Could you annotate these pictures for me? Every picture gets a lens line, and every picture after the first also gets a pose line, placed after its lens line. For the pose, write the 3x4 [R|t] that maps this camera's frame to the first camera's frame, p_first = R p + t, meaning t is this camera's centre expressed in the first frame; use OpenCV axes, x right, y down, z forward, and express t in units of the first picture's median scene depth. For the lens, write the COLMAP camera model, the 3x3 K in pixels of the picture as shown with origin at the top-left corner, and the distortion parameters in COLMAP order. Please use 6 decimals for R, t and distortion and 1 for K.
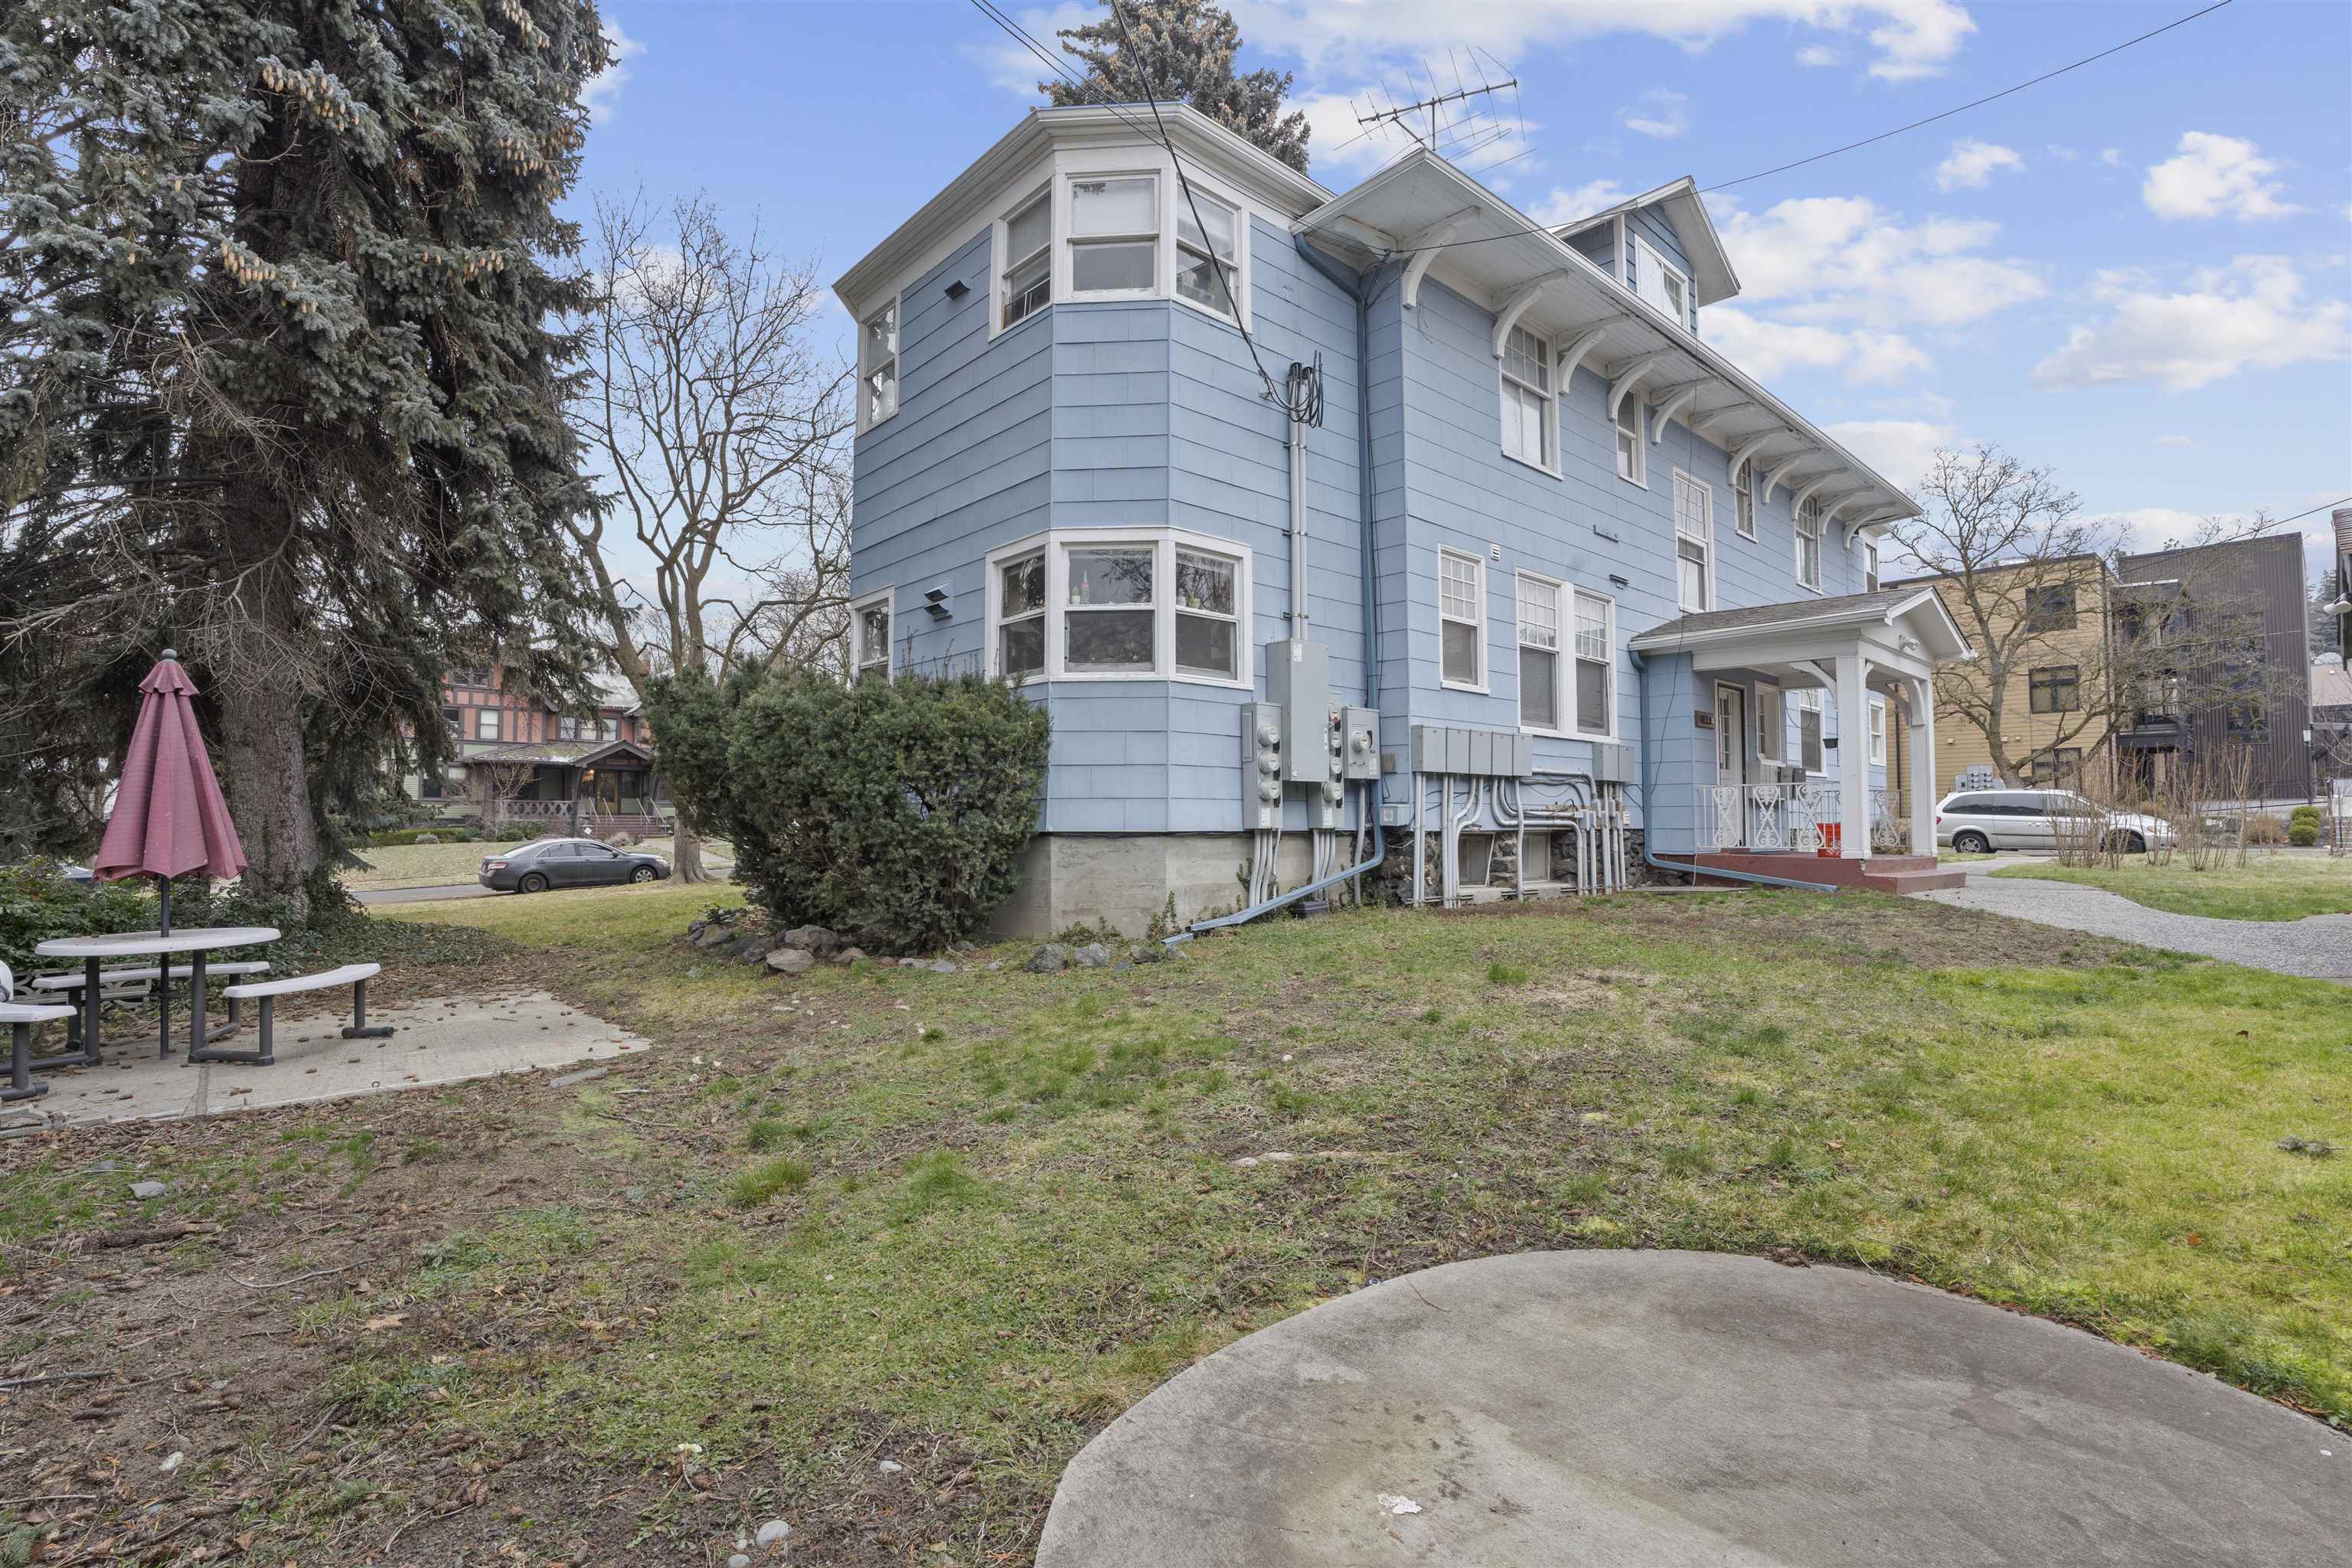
lens RADIAL K [[1088.0, 0, 1176.0], [0, 1088.0, 784.0], [0, 0, 1]] dist [-0.036633, 0.000488]
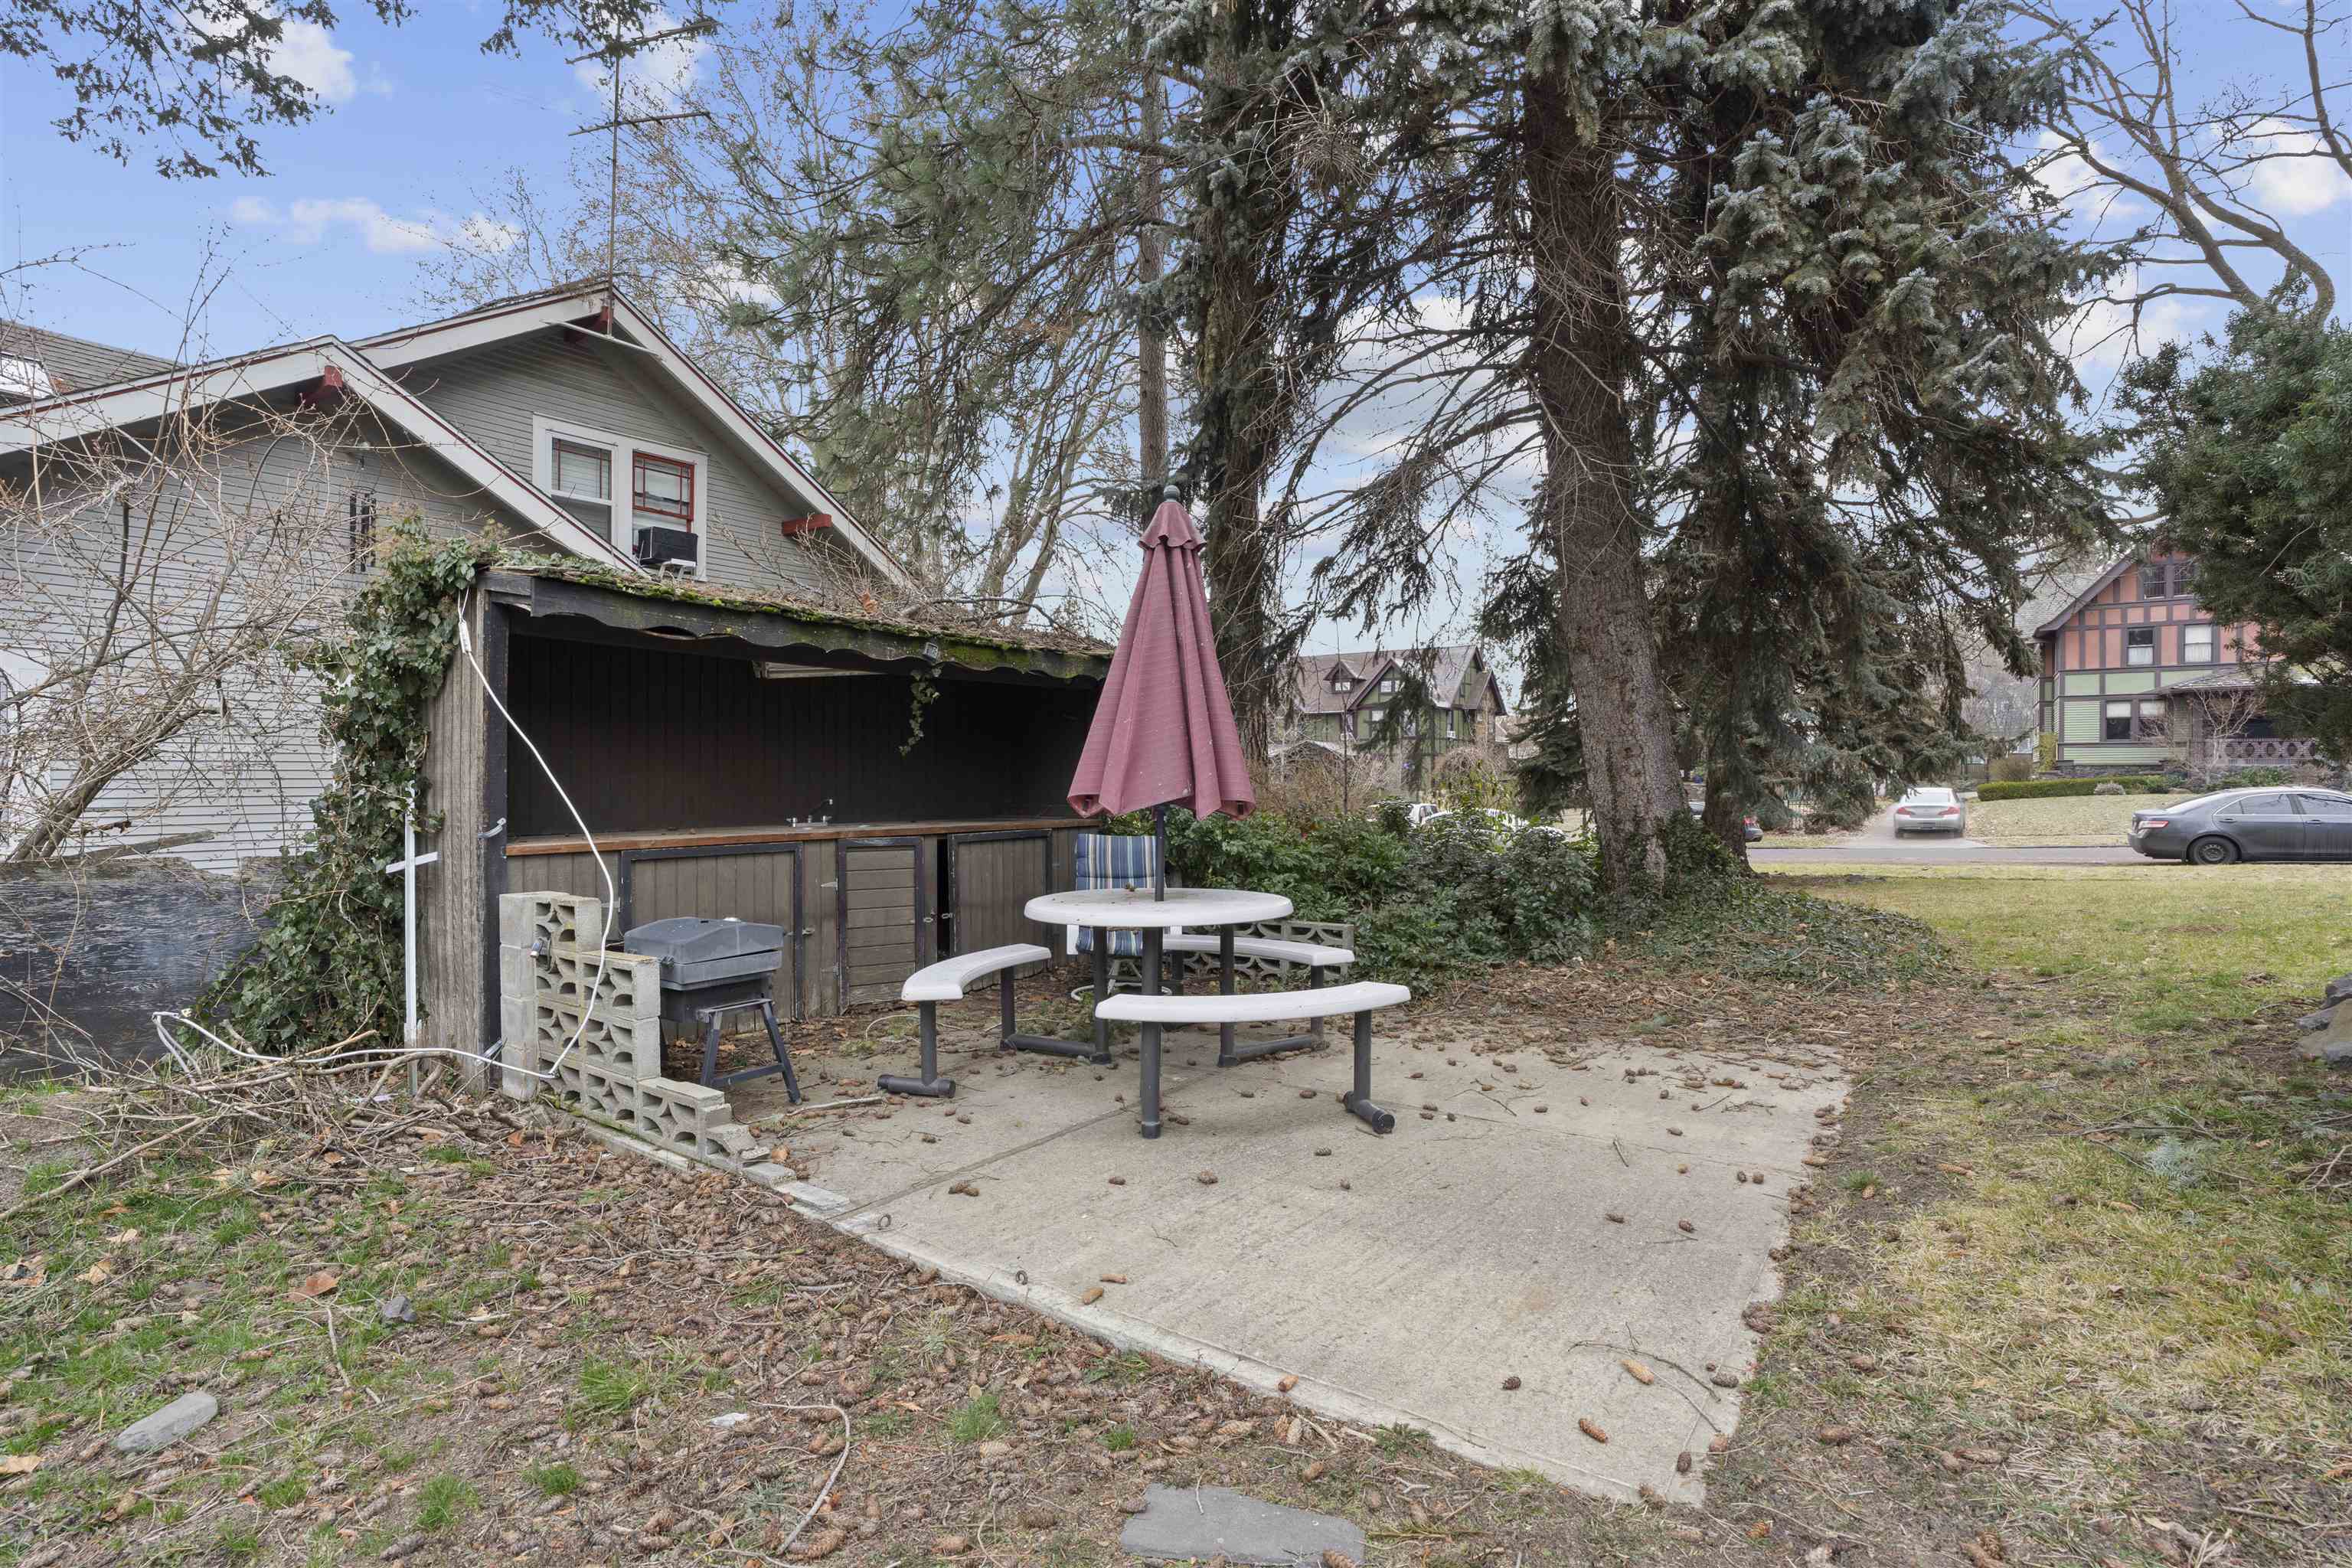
lens RADIAL K [[1088.0, 0, 1176.0], [0, 1088.0, 784.0], [0, 0, 1]] dist [-0.036633, 0.000488]
pose [[0.194361, 0.004935, -0.980918, -0.039664], [0.038723, 0.999169, 0.012699, 0.009364], [0.980165, -0.040452, 0.194009, 0.135101]]
